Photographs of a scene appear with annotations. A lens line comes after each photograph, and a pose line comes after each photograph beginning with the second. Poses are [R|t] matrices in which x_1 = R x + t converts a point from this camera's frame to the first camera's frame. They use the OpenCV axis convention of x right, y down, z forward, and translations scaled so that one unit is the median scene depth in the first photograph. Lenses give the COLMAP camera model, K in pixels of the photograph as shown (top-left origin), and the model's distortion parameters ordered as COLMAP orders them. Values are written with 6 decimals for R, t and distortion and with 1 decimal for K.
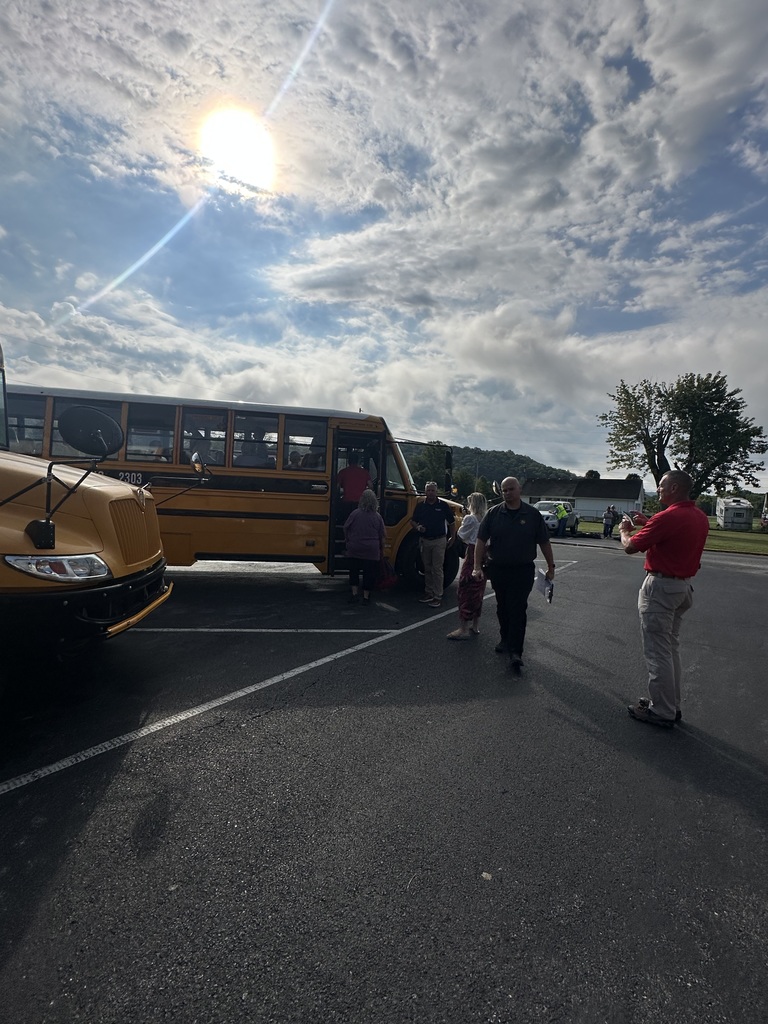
lens RADIAL K [[475.9, 0, 383.2], [0, 475.9, 511.7], [0, 0, 1]] dist [0.000844, 0.000074]
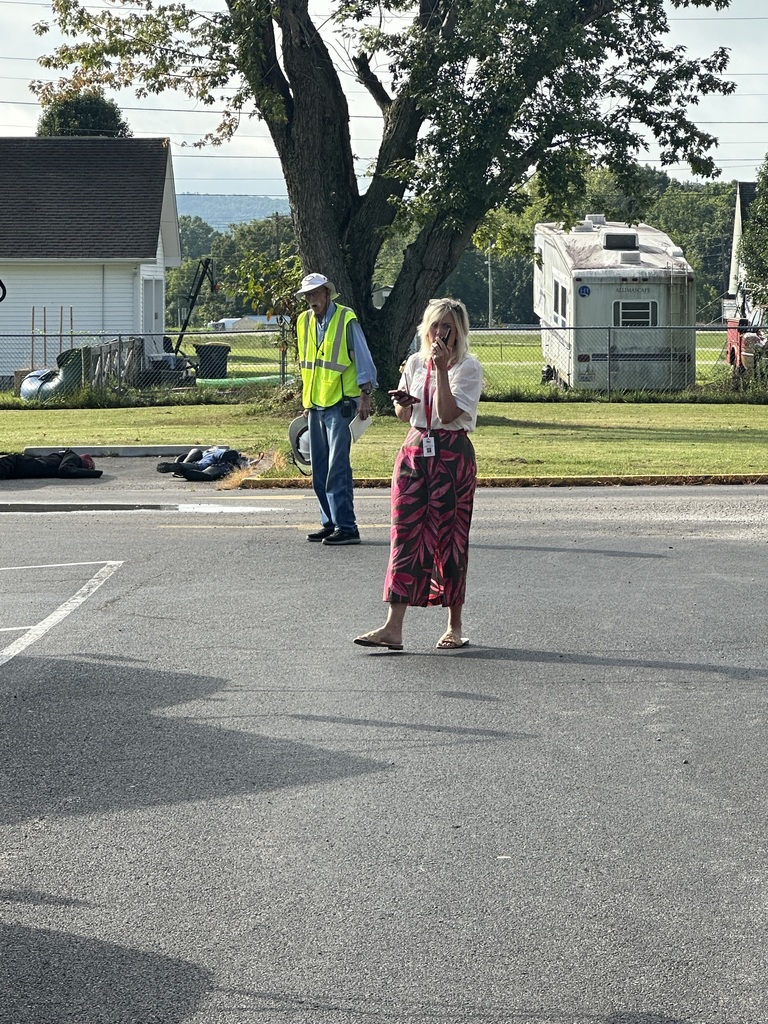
lens RADIAL K [[3521.1, 0, 384.0], [0, 3521.1, 511.6], [0, 0, 1]] dist [-0.011268, 0.000000]
pose [[0.836896, -0.083609, 0.540939, -0.156179], [0.061988, 0.996384, 0.058102, -0.003773], [-0.543841, -0.015094, 0.839053, -0.189077]]
